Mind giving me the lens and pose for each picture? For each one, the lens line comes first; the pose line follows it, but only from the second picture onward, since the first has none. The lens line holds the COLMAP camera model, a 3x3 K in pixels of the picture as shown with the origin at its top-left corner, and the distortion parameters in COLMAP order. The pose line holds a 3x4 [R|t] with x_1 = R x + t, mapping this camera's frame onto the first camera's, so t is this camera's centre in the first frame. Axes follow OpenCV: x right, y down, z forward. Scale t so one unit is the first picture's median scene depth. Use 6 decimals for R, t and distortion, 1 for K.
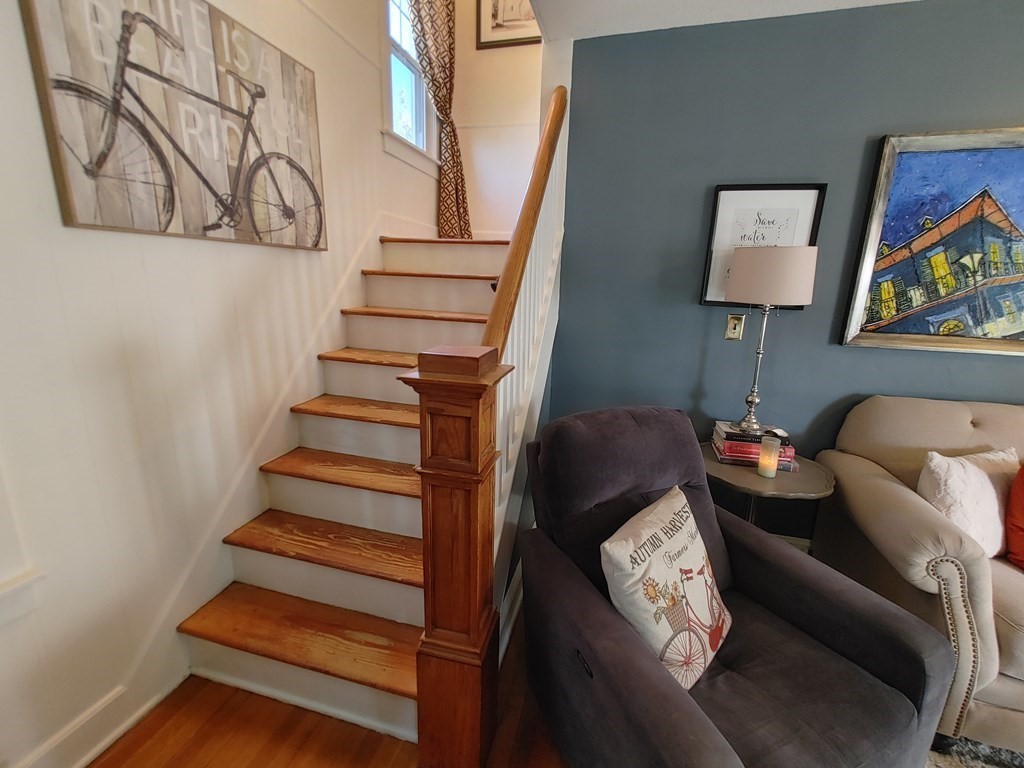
lens RADIAL K [[431.0, 0, 513.1], [0, 431.0, 379.1], [0, 0, 1]] dist [0.001982, 0.000430]
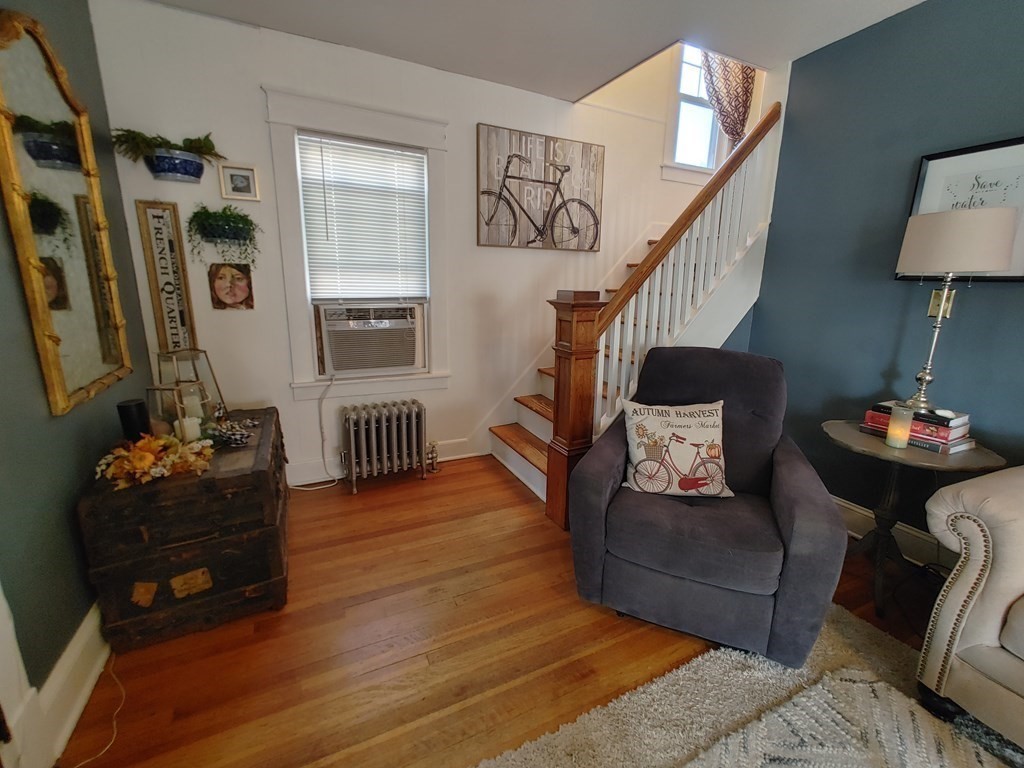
lens RADIAL K [[433.9, 0, 517.0], [0, 433.9, 377.0], [0, 0, 1]] dist [0.000347, 0.000039]
pose [[0.655306, 0.144322, -0.741448, 0.761821], [-0.170479, 0.984510, 0.040960, 0.180529], [0.735874, 0.099560, 0.669759, -0.323163]]
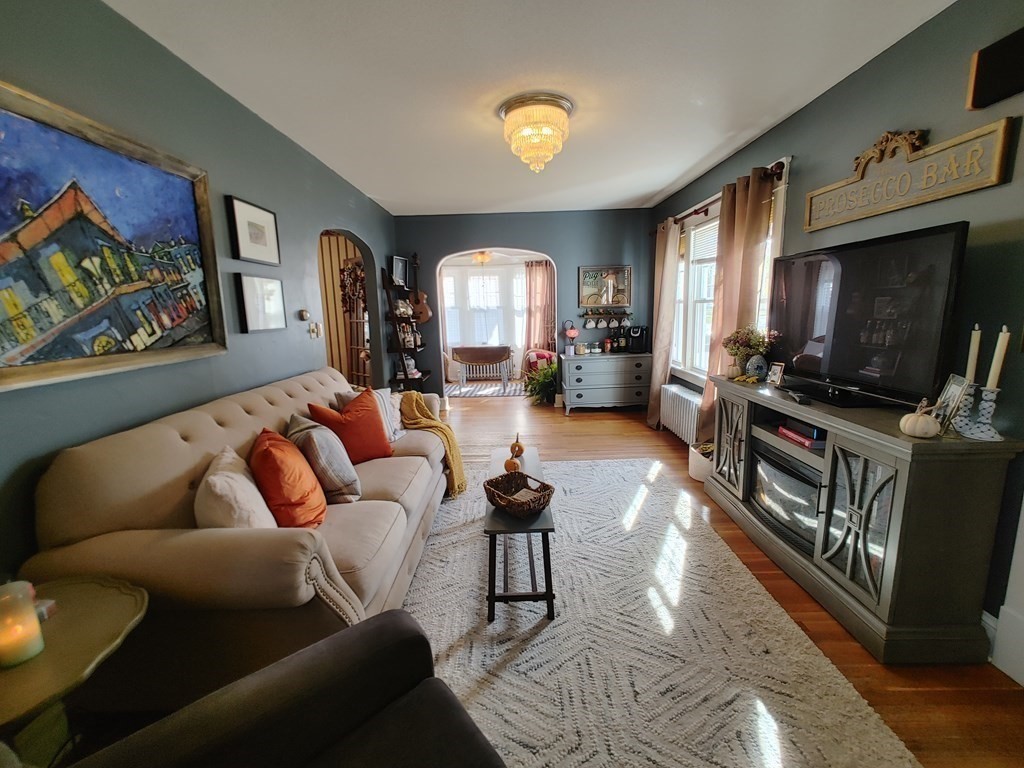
lens RADIAL K [[436.9, 0, 513.5], [0, 436.9, 378.1], [0, 0, 1]] dist [0.003287, 0.001419]
pose [[-0.252541, -0.180717, 0.950560, -0.001472], [0.235119, 0.941497, 0.241460, -0.083202], [-0.938585, 0.284473, -0.195277, 0.475487]]
